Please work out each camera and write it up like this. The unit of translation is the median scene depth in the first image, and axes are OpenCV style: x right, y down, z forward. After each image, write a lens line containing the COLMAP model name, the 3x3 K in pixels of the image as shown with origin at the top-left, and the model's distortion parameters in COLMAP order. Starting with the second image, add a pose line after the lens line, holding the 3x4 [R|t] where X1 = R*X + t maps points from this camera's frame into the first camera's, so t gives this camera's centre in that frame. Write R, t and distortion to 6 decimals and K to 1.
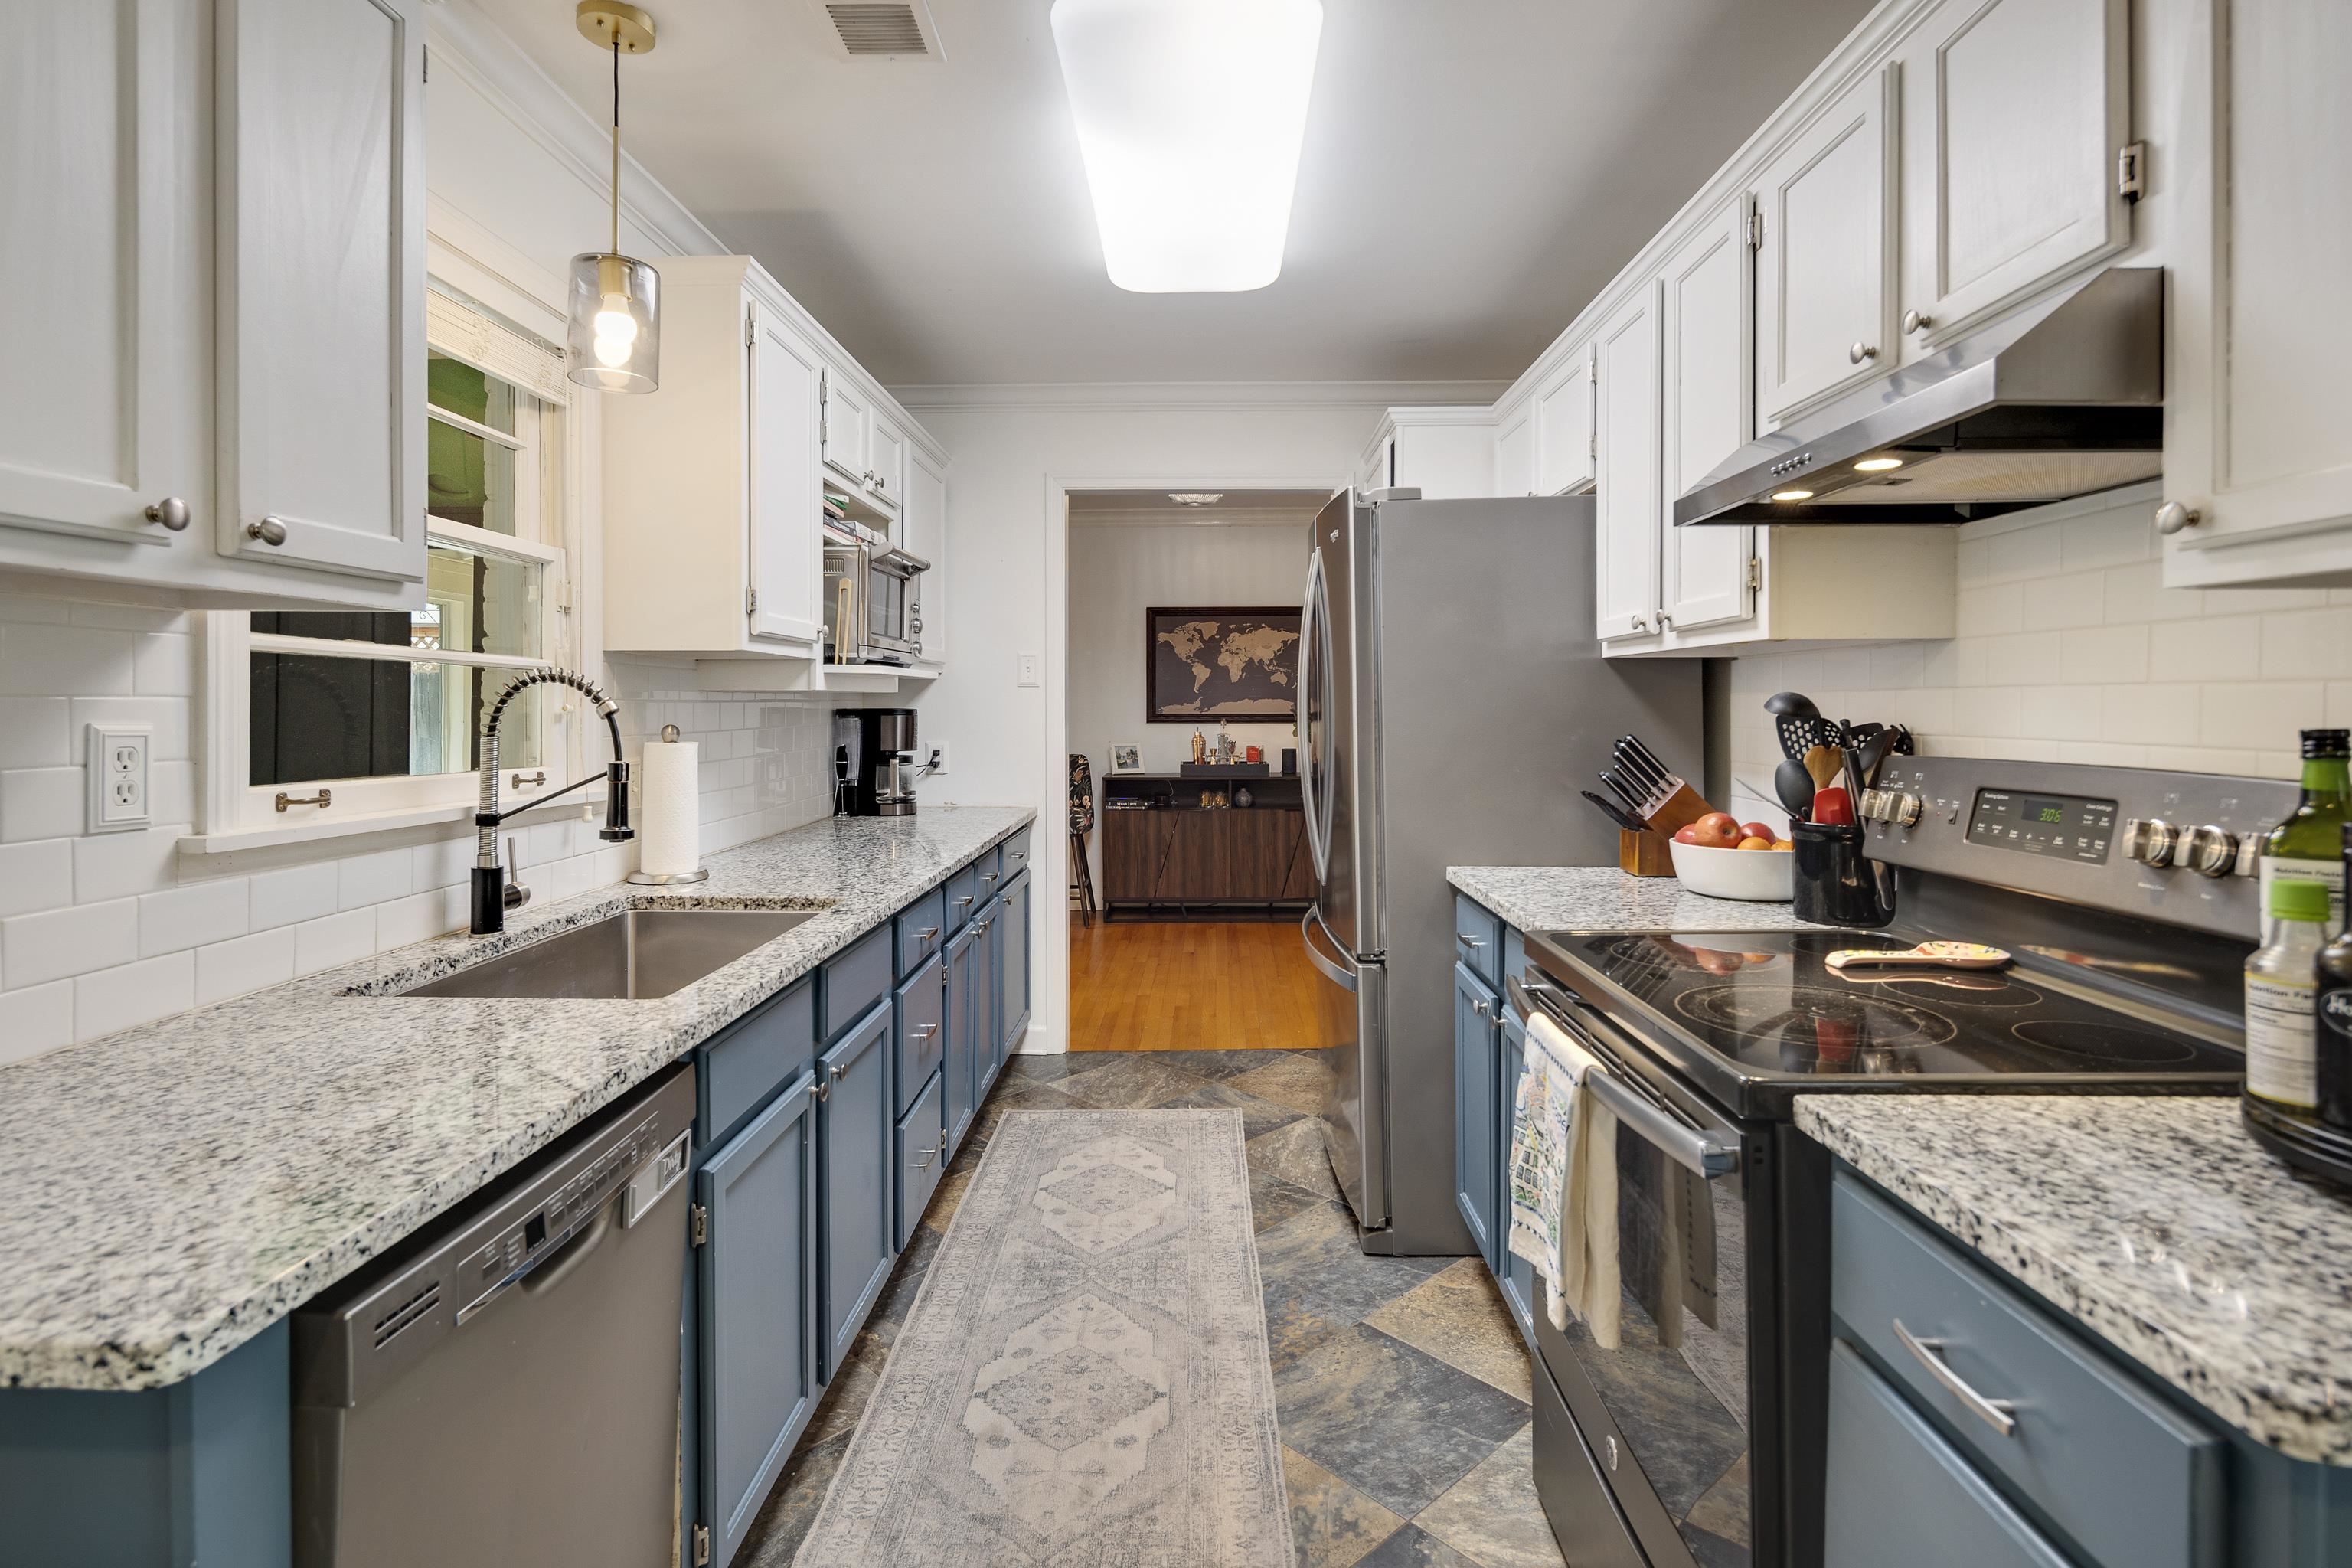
lens RADIAL K [[1150.0, 0, 1176.4], [0, 1150.0, 714.5], [0, 0, 1]] dist [0.002089, -0.001637]
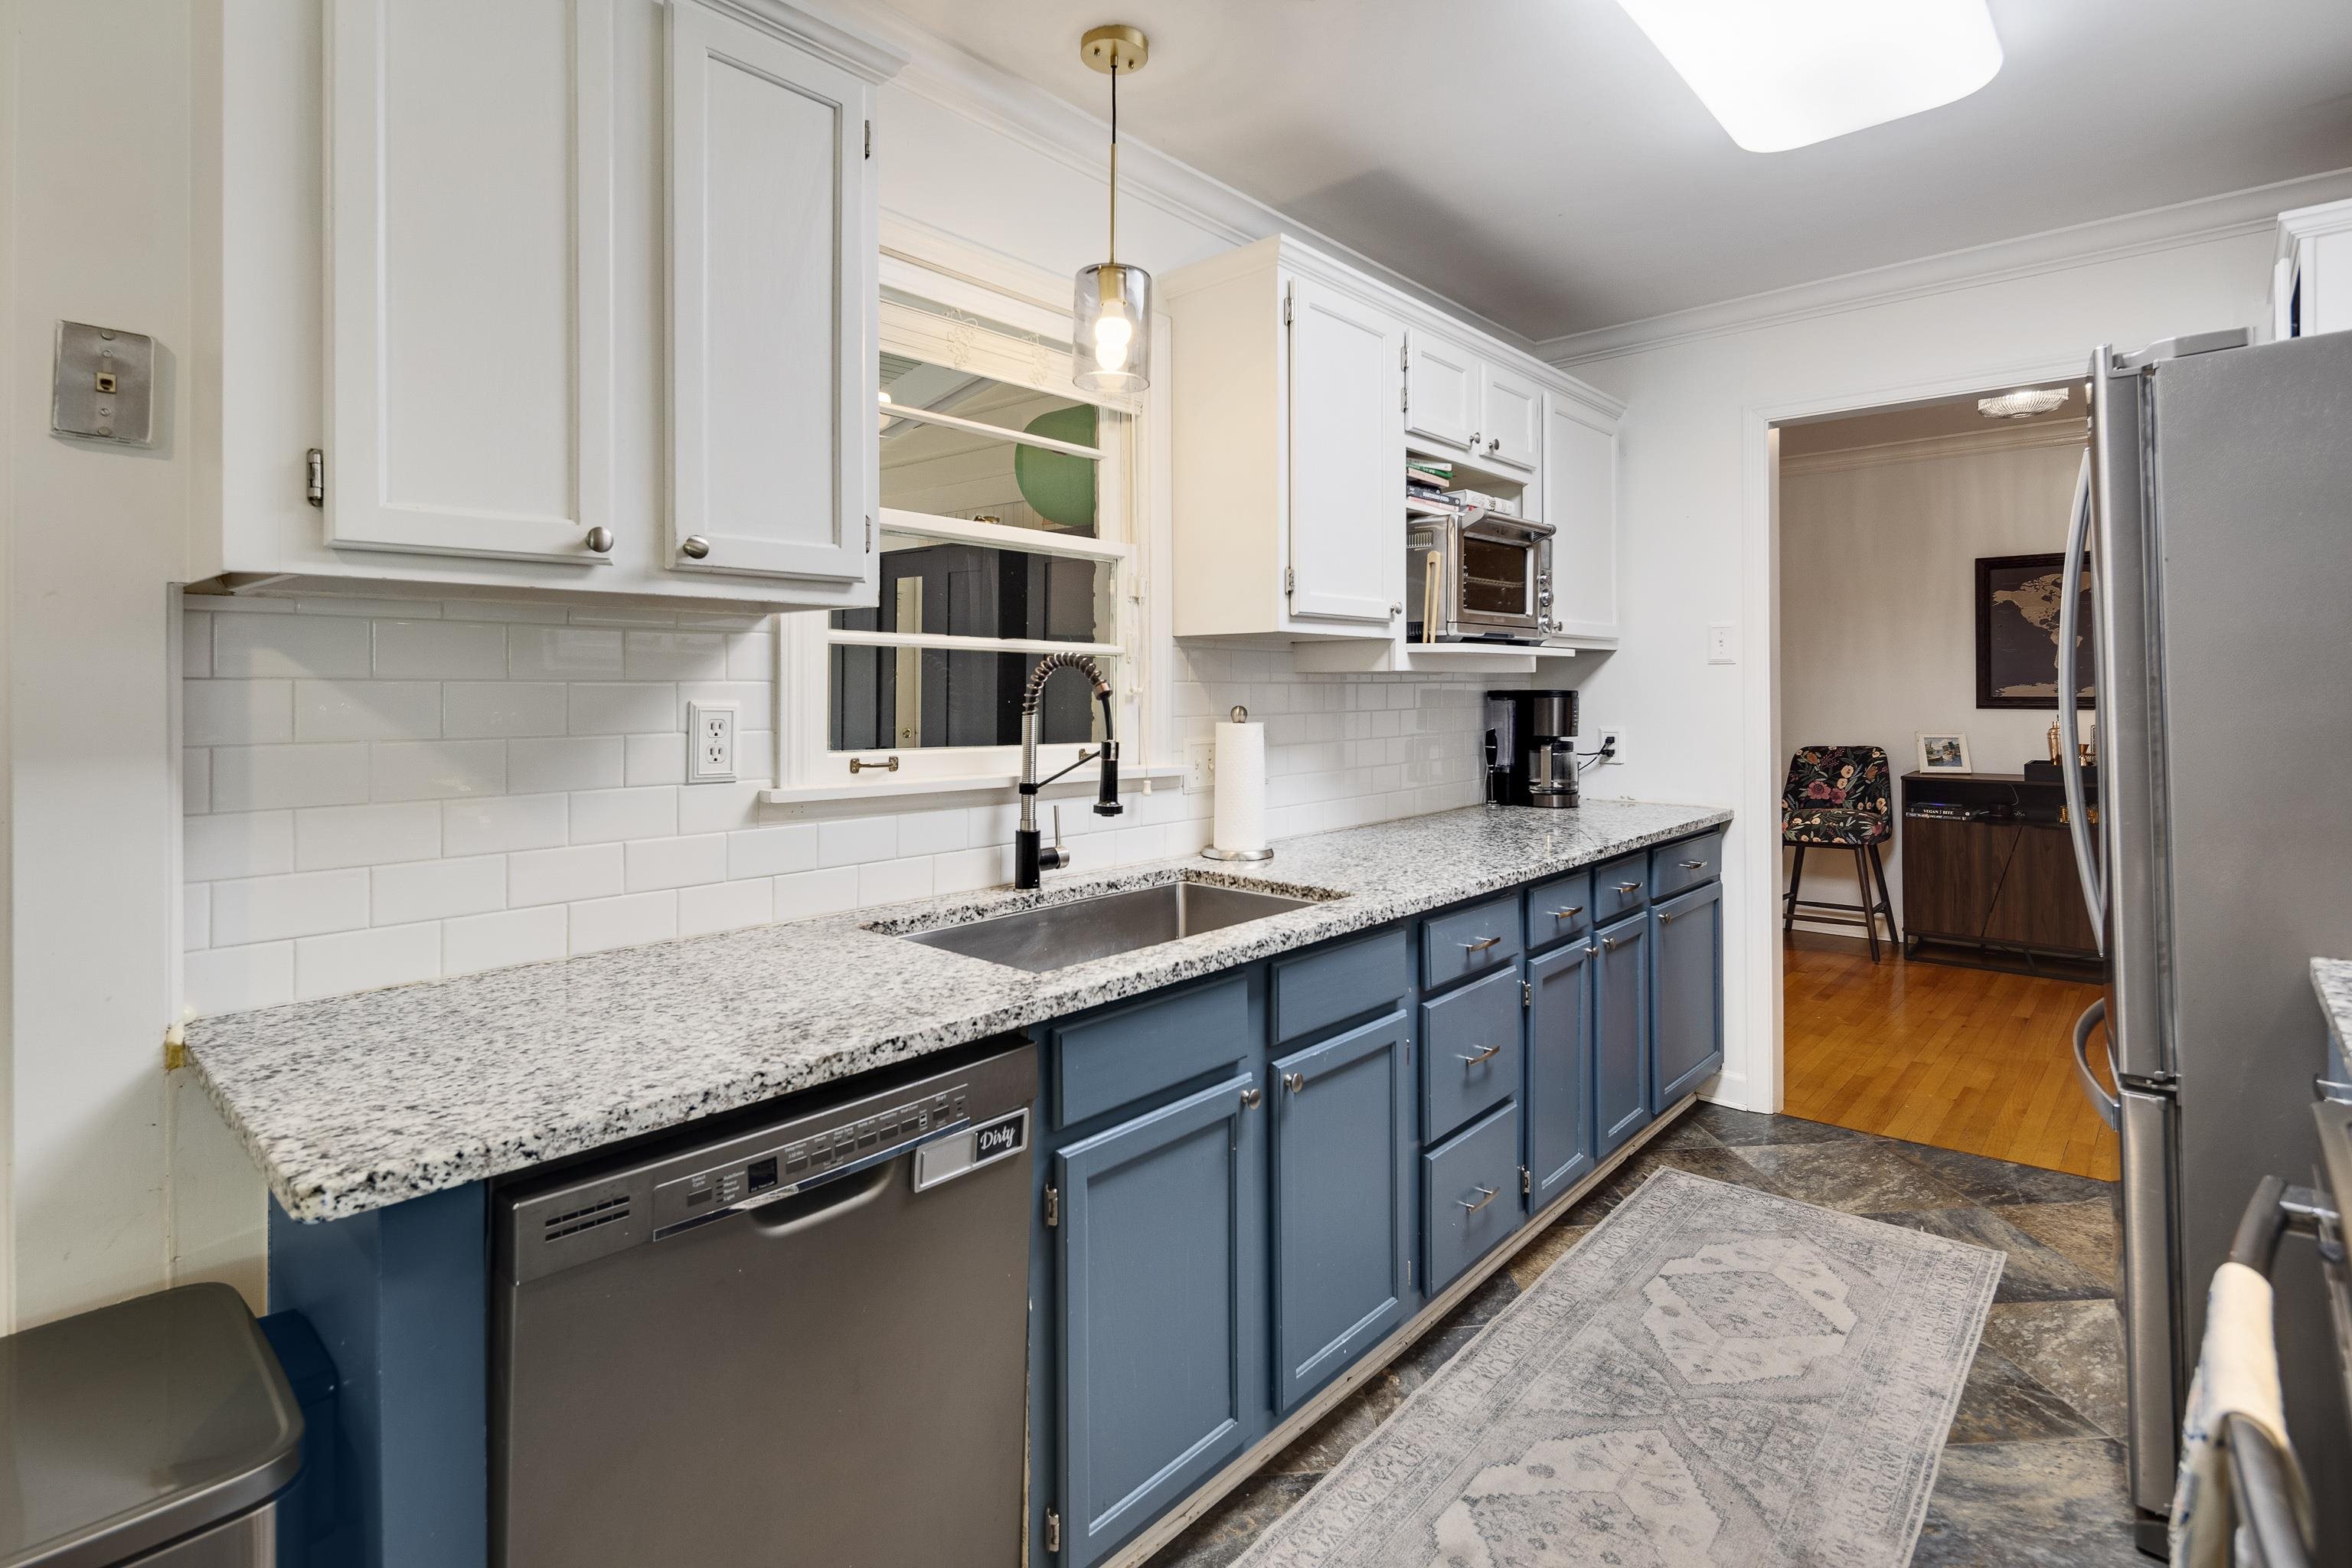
lens RADIAL K [[1145.1, 0, 1173.0], [0, 1145.1, 683.3], [0, 0, 1]] dist [0.005987, -0.004769]
pose [[0.759042, -0.003988, -0.651029, 0.190278], [-0.003169, 0.999947, -0.009820, -0.001042], [0.651034, 0.009517, 0.758989, 0.185384]]
